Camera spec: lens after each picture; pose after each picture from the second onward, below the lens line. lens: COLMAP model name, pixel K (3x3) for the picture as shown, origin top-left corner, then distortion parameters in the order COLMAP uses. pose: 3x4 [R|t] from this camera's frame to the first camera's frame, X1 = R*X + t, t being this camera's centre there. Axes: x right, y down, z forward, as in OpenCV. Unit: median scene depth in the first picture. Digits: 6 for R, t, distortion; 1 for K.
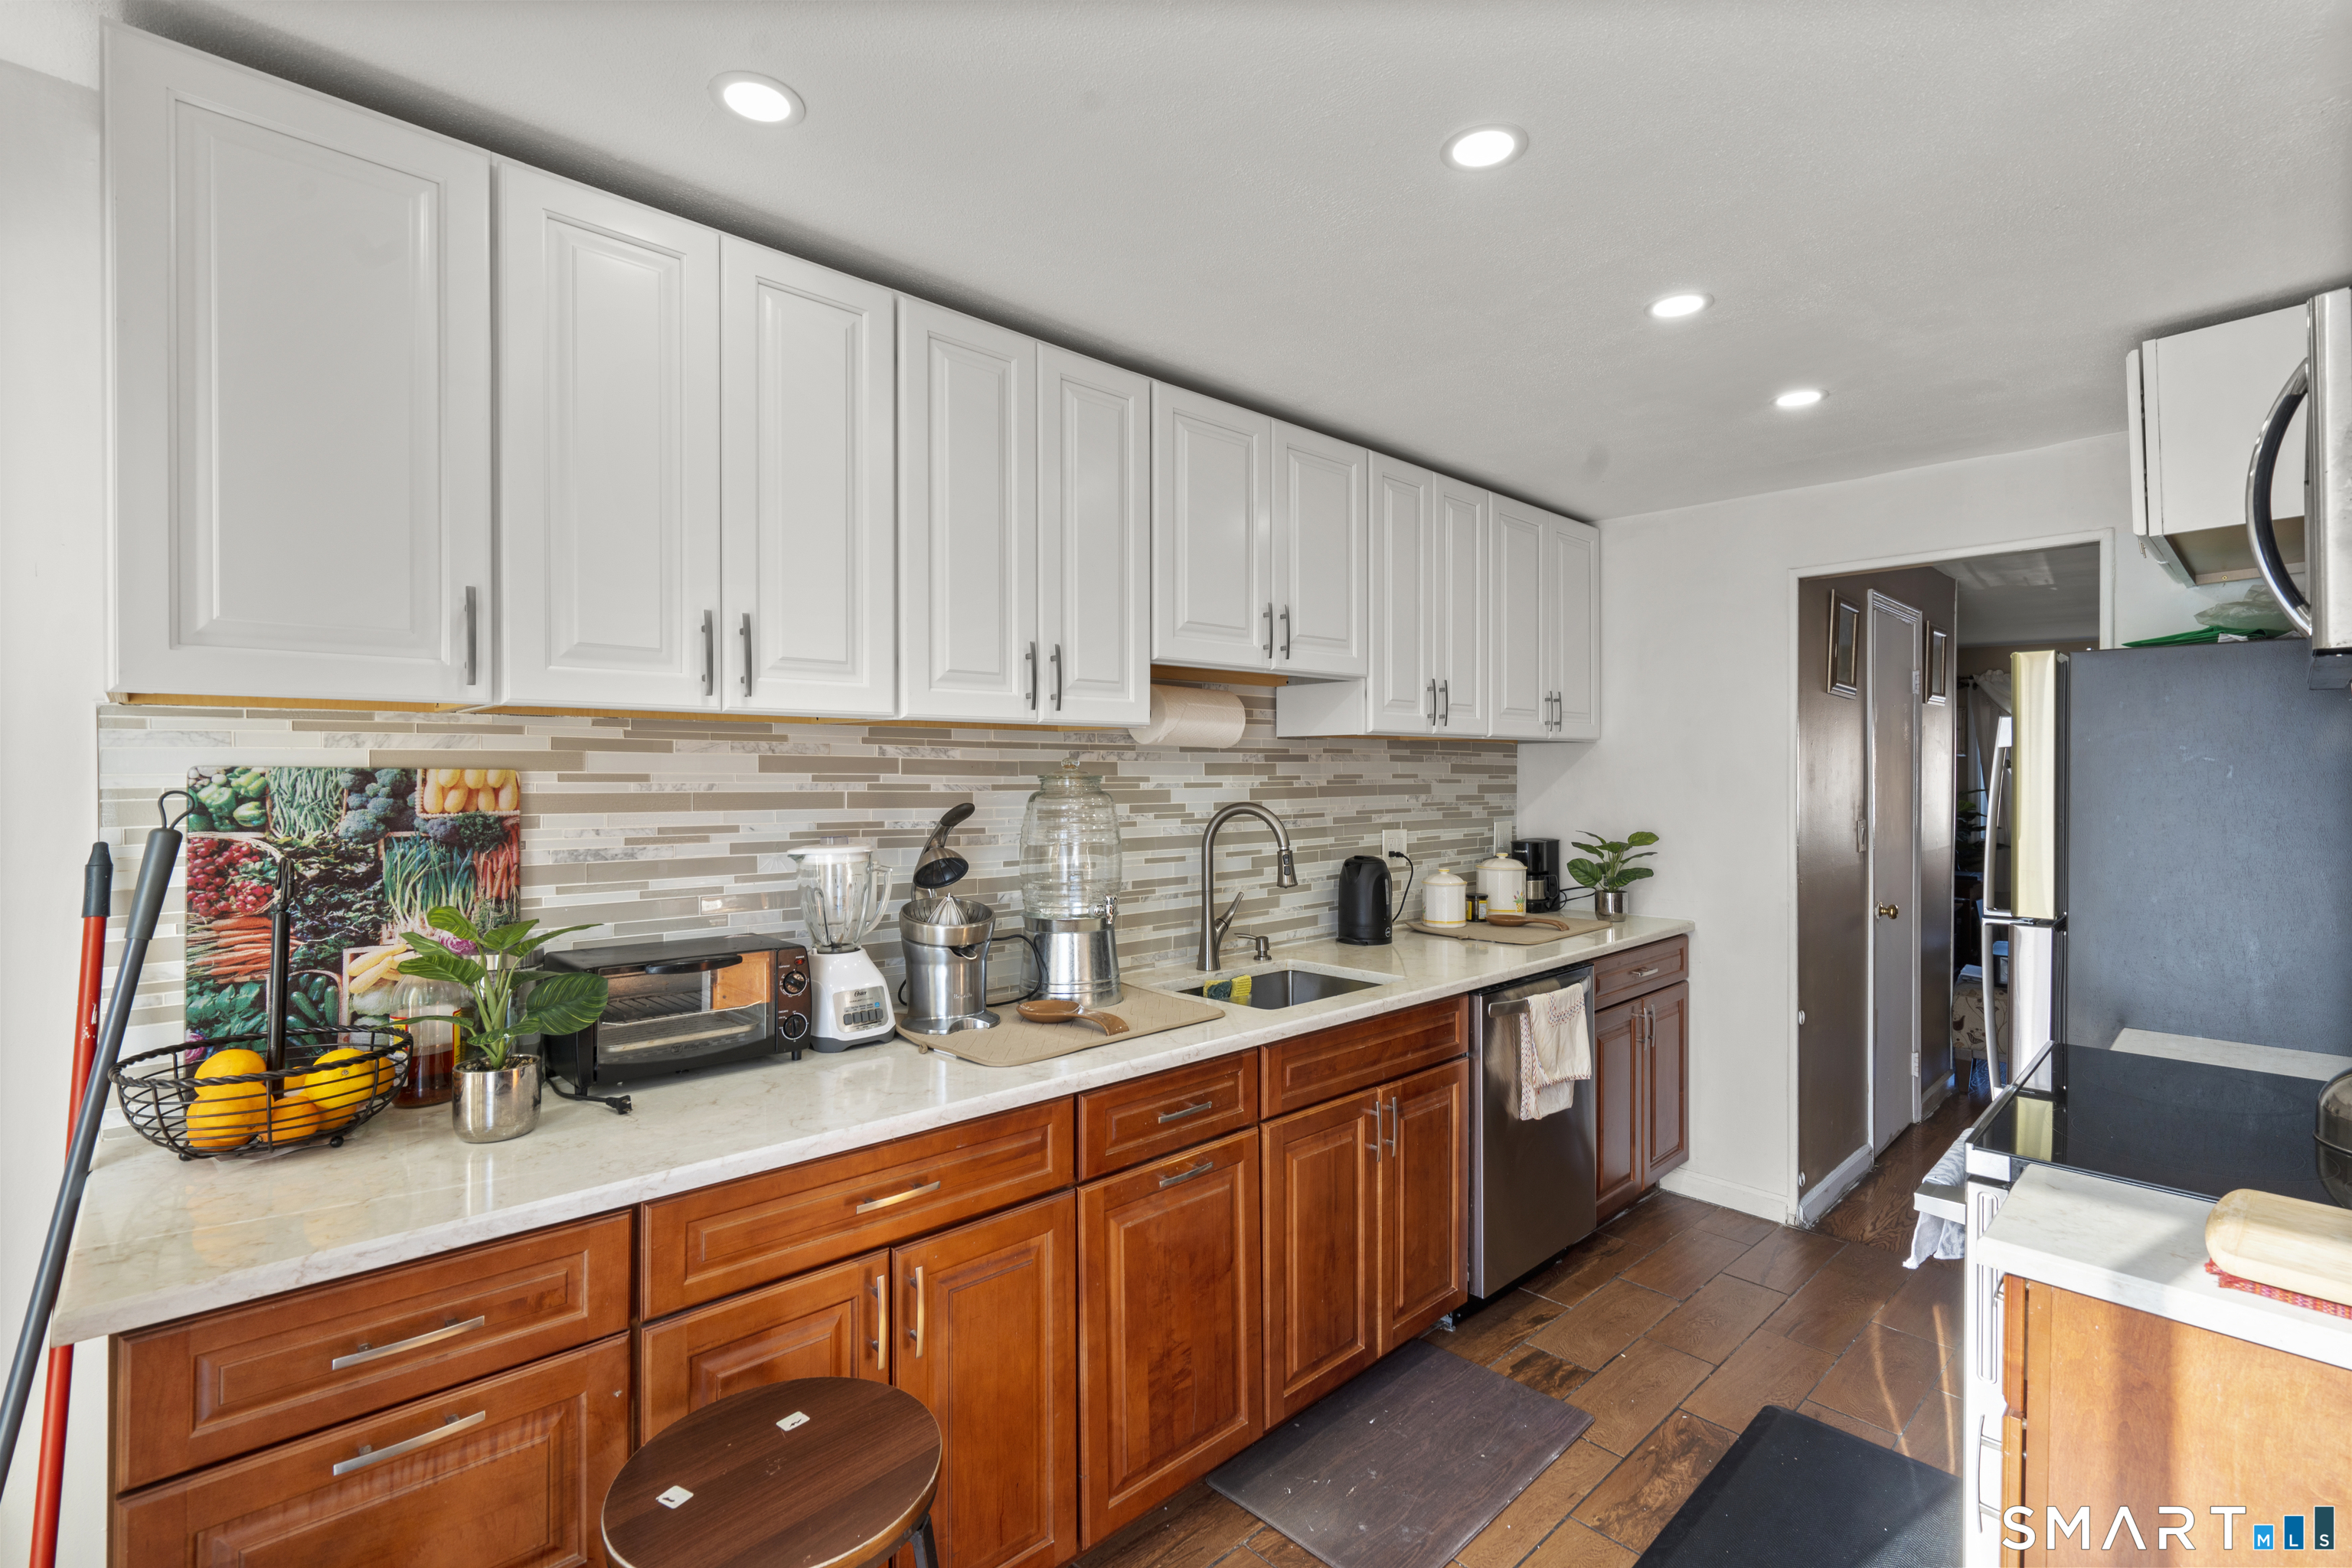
lens RADIAL K [[1062.8, 0, 1178.9], [0, 1062.8, 774.6], [0, 0, 1]] dist [-0.006640, 0.004009]
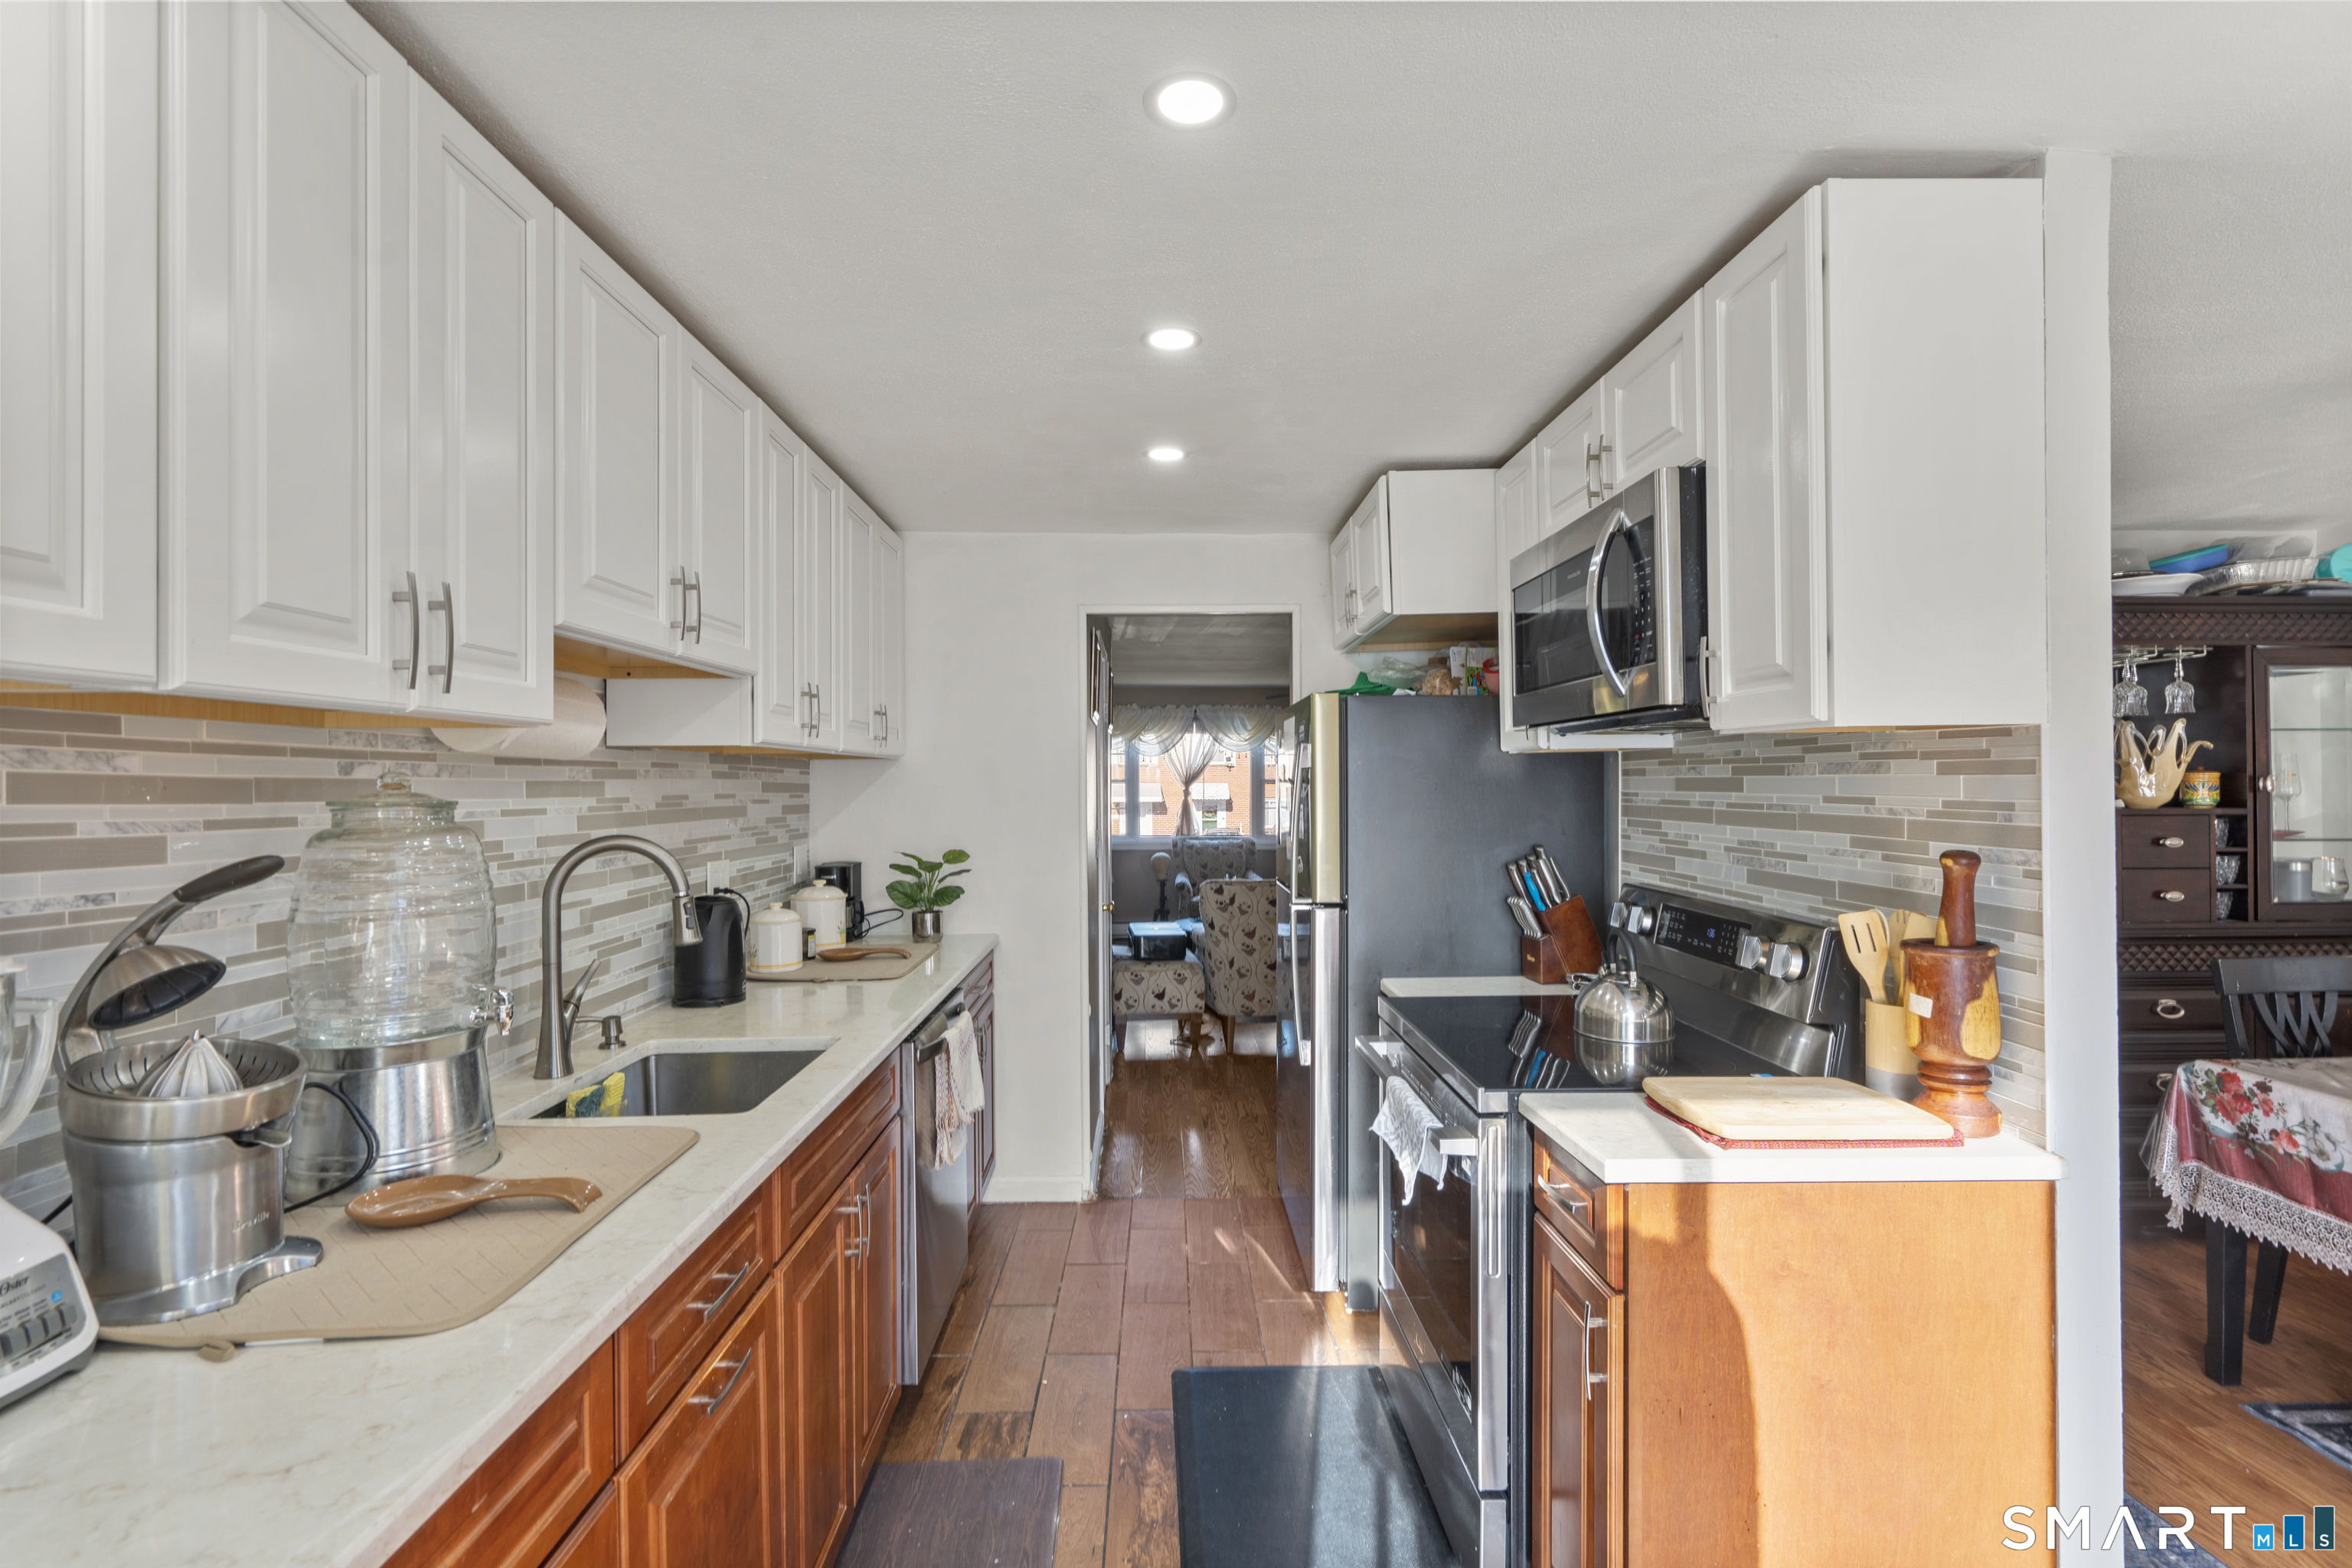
lens RADIAL K [[1062.8, 0, 1178.9], [0, 1062.8, 774.6], [0, 0, 1]] dist [-0.006640, 0.004009]
pose [[0.668435, 0.003772, 0.743761, -0.230503], [0.008424, 0.999885, -0.012641, -0.002781], [-0.743722, 0.014715, 0.668327, 0.239540]]
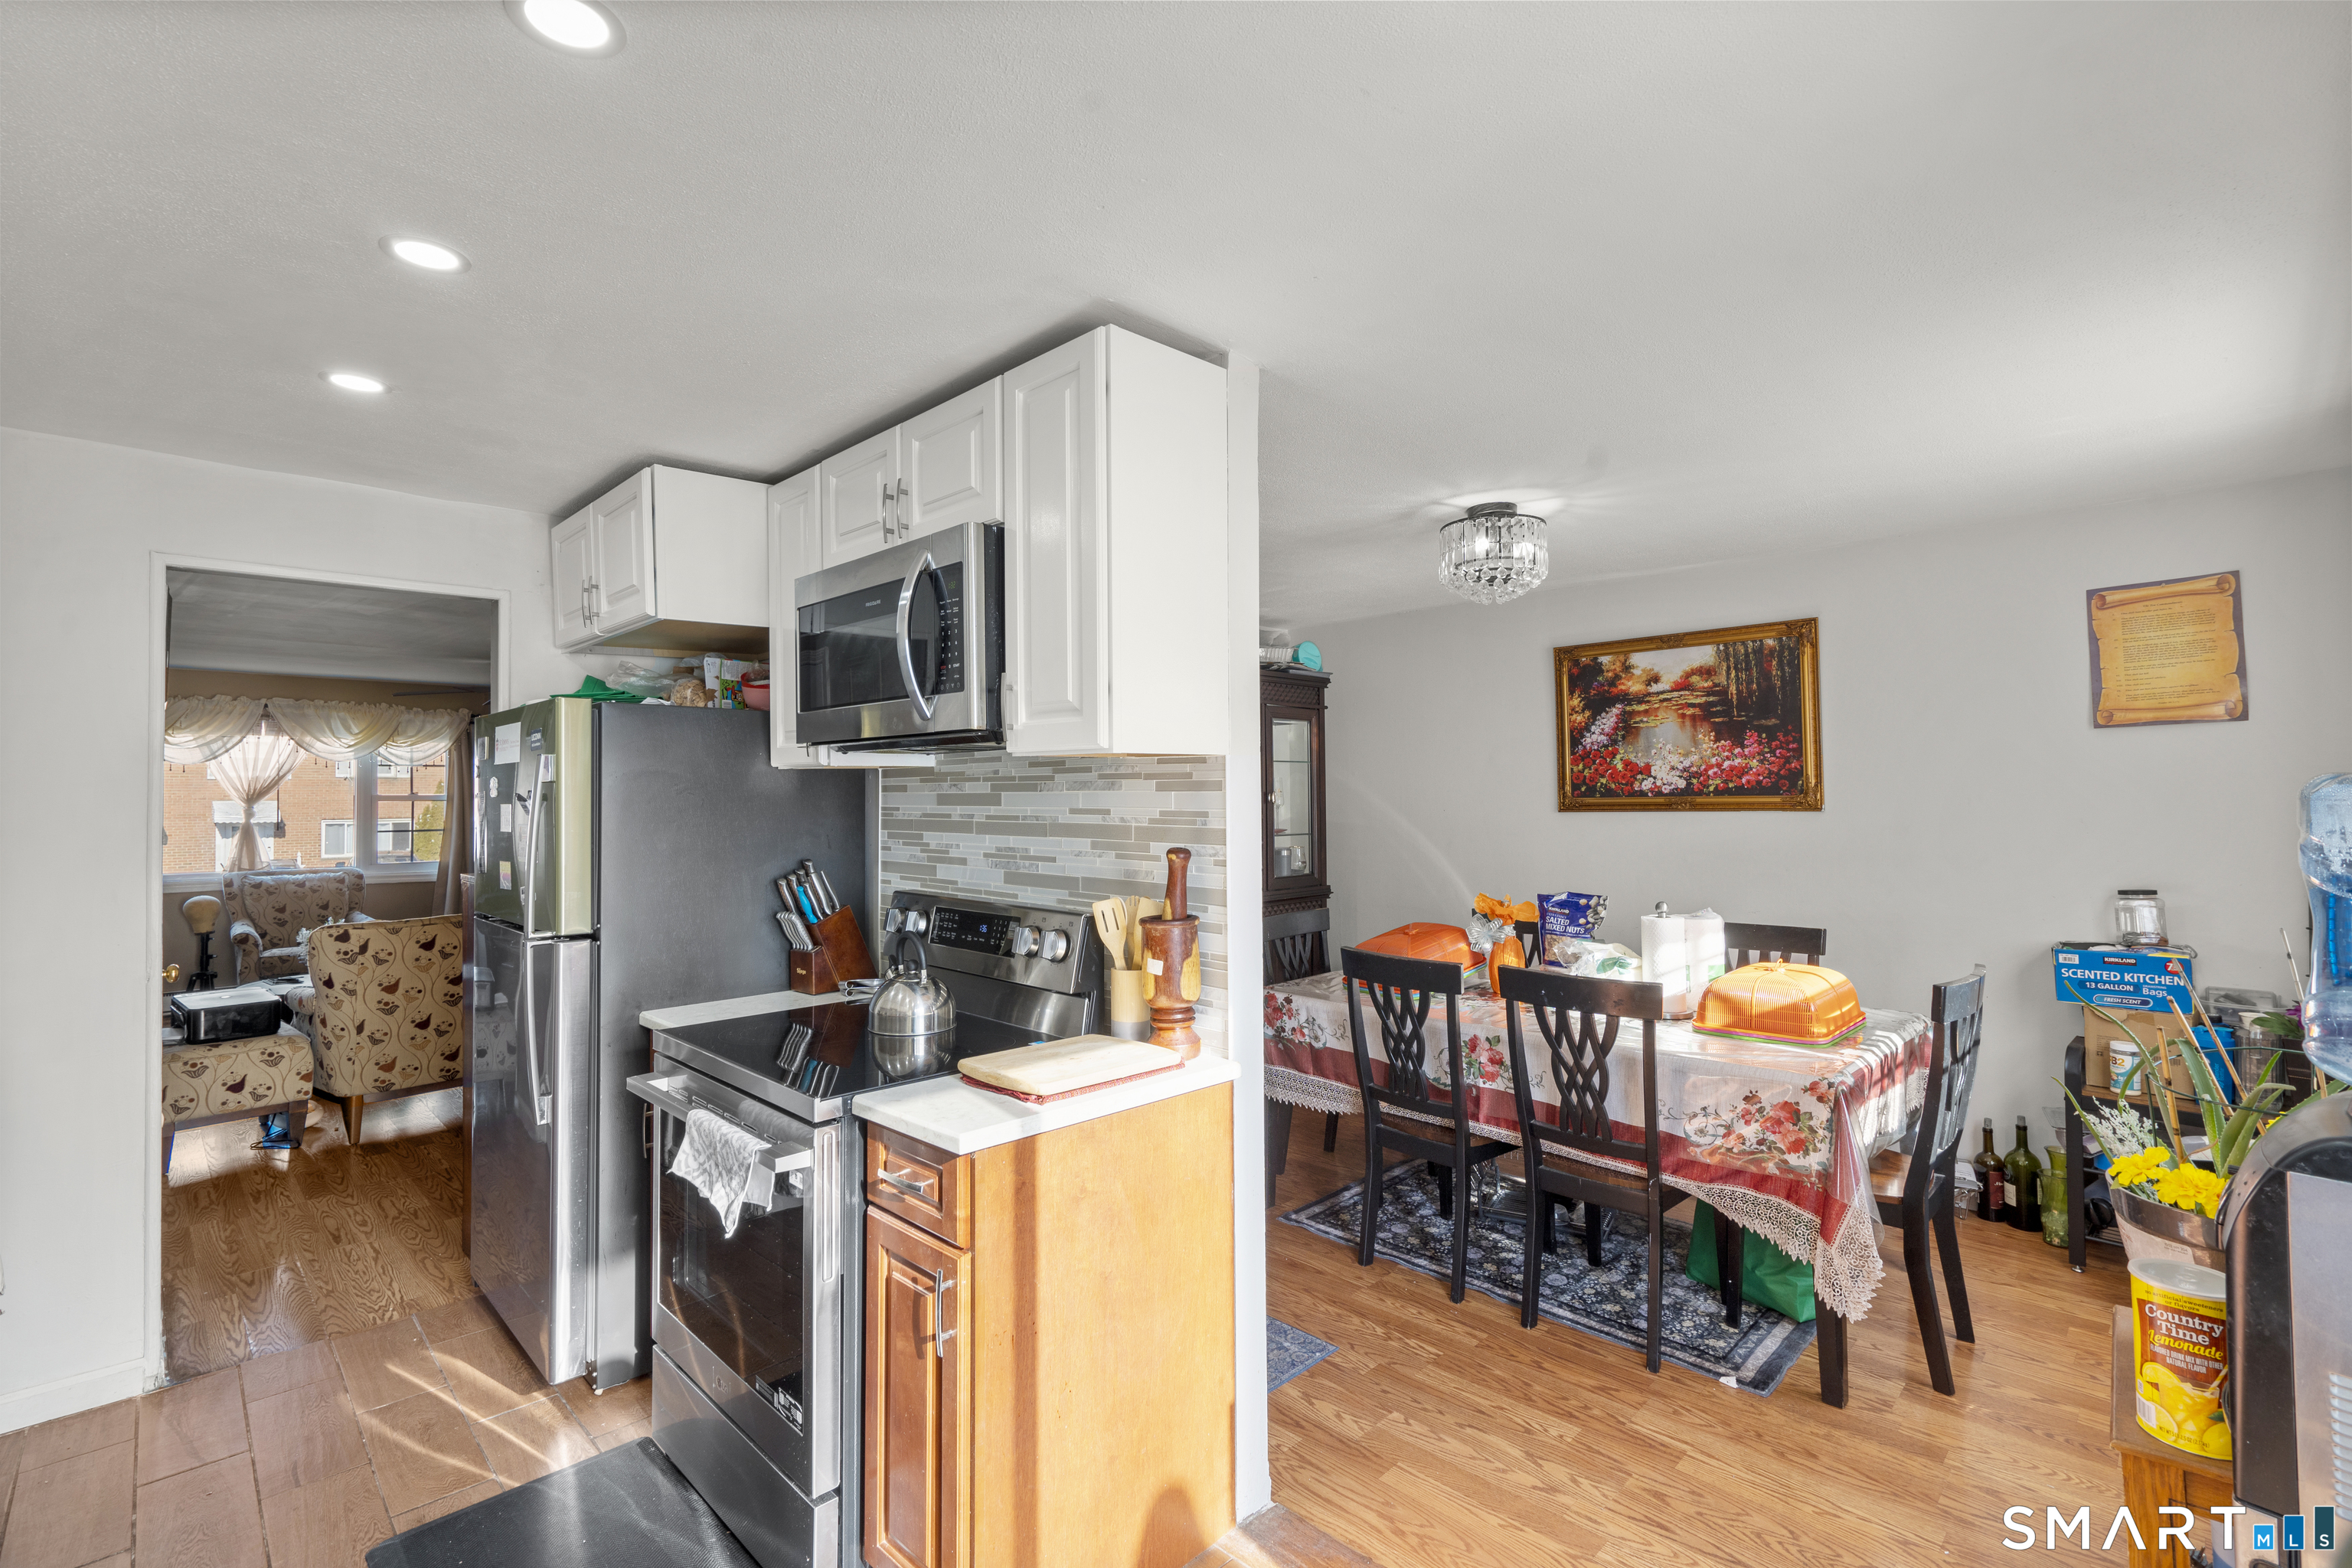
lens RADIAL K [[1062.8, 0, 1178.9], [0, 1062.8, 774.6], [0, 0, 1]] dist [-0.006640, 0.004009]
pose [[-0.025975, 0.019492, 0.999473, -0.297891], [0.012932, 0.999733, -0.019161, -0.003728], [-0.999579, 0.012428, -0.026220, 0.334233]]
